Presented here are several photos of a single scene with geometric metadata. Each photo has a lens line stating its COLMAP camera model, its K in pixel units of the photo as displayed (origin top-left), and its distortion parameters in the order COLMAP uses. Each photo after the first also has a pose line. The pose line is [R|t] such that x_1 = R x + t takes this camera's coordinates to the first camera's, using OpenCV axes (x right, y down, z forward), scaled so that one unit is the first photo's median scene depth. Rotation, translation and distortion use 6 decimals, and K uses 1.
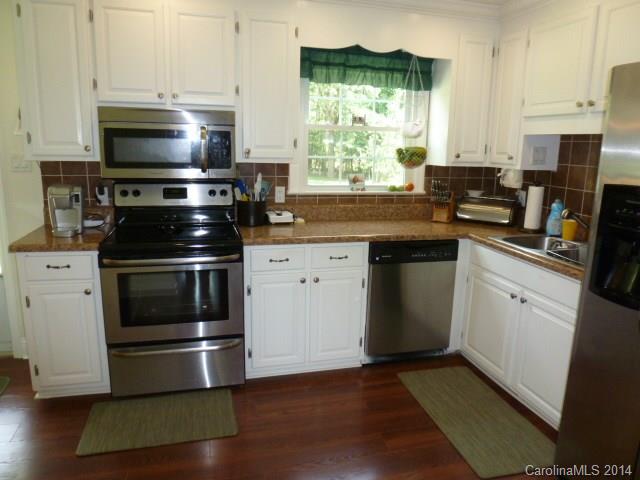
lens RADIAL K [[456.5, 0, 320.0], [0, 456.5, 240.0], [0, 0, 1]] dist [-0.054959, 0.000695]
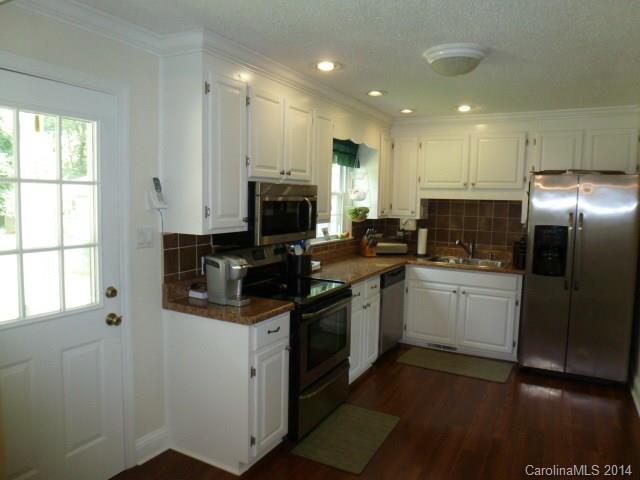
lens RADIAL K [[456.5, 0, 320.0], [0, 456.5, 240.0], [0, 0, 1]] dist [-0.054959, 0.000695]
pose [[0.688378, -0.080284, 0.720896, -1.046716], [0.144670, 0.989084, -0.027993, -0.088774], [-0.710779, 0.123562, 0.692478, 0.113570]]
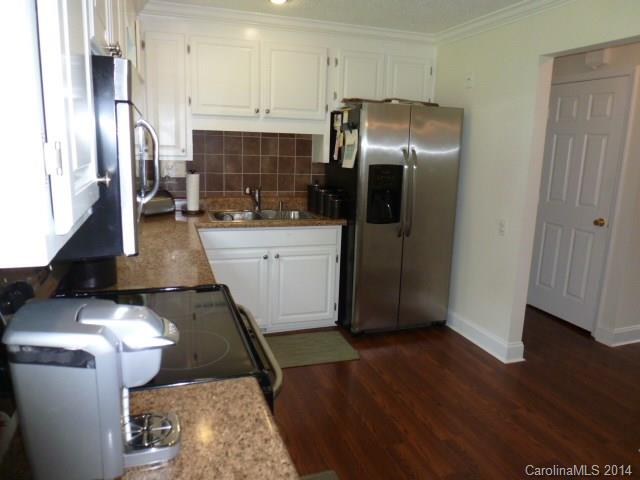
lens RADIAL K [[456.5, 0, 320.0], [0, 456.5, 240.0], [0, 0, 1]] dist [-0.054959, 0.000695]
pose [[-0.068708, -0.230015, 0.970759, -0.756447], [0.168217, 0.956455, 0.238532, -0.188812], [-0.983353, 0.179687, -0.027024, 0.771778]]
